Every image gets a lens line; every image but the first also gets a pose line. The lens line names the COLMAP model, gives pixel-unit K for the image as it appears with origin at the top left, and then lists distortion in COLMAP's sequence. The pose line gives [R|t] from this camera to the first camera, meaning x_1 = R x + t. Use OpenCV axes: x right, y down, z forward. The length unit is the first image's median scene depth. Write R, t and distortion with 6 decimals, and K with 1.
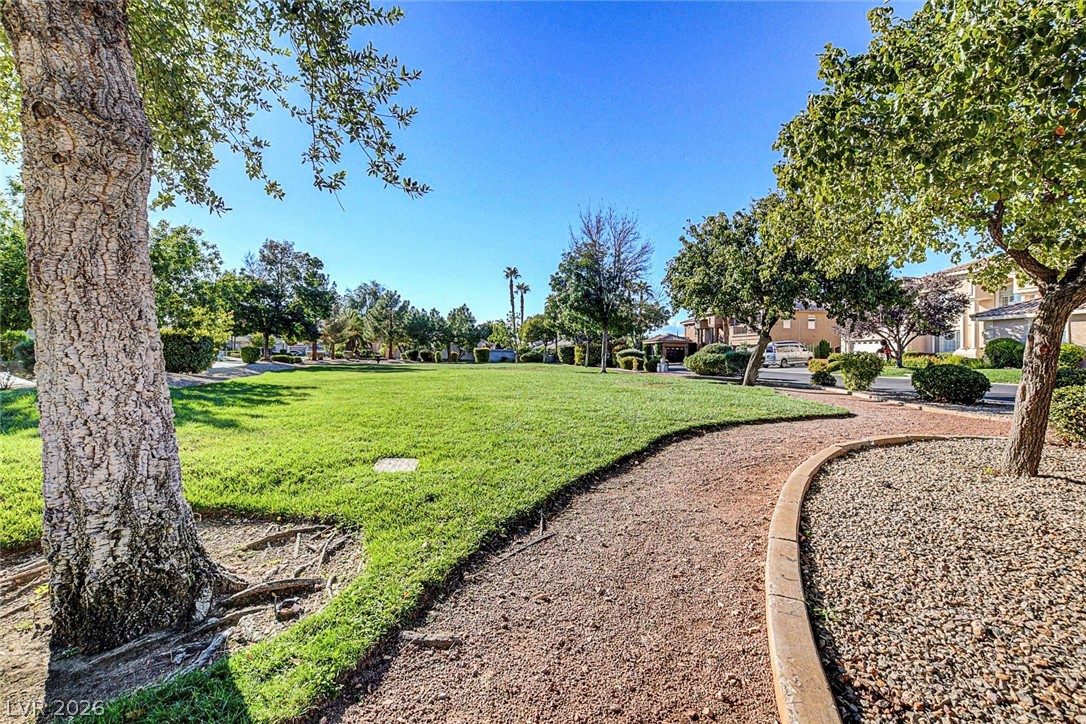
lens RADIAL K [[501.2, 0, 541.1], [0, 501.2, 353.8], [0, 0, 1]] dist [-0.004521, -0.000138]
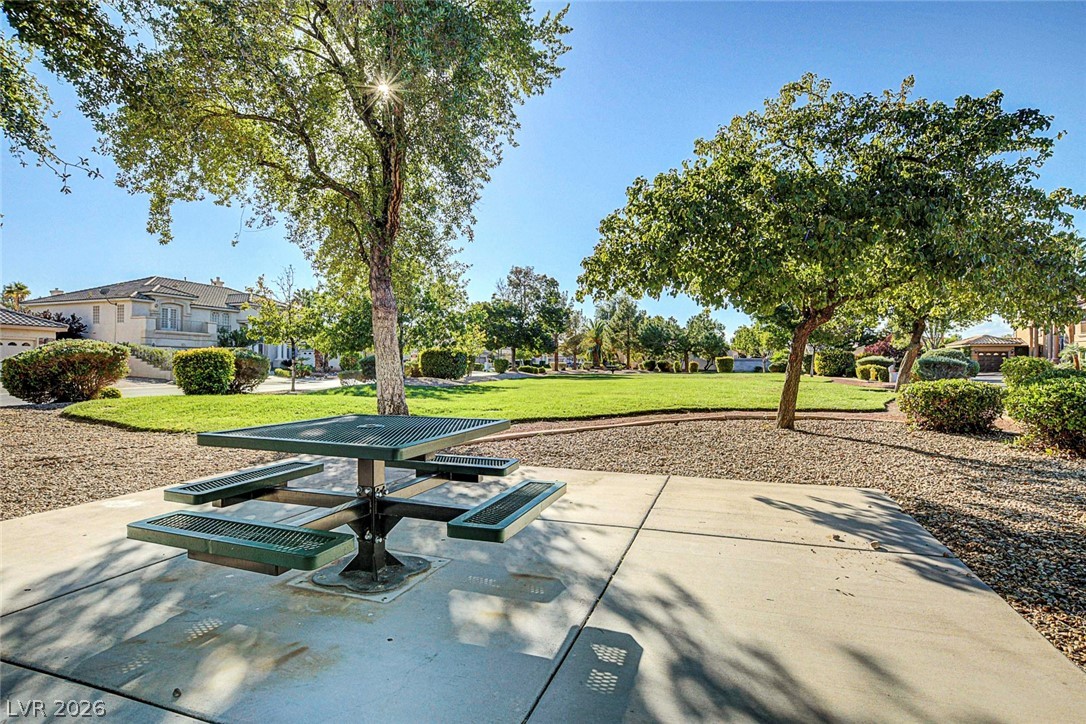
lens RADIAL K [[546.8, 0, 542.8], [0, 546.8, 365.6], [0, 0, 1]] dist [0.002411, 0.000188]
pose [[0.888966, -0.007664, -0.457909, 0.085297], [0.008935, 0.999960, 0.000611, 0.001169], [0.457886, -0.004635, 0.888999, -0.089031]]
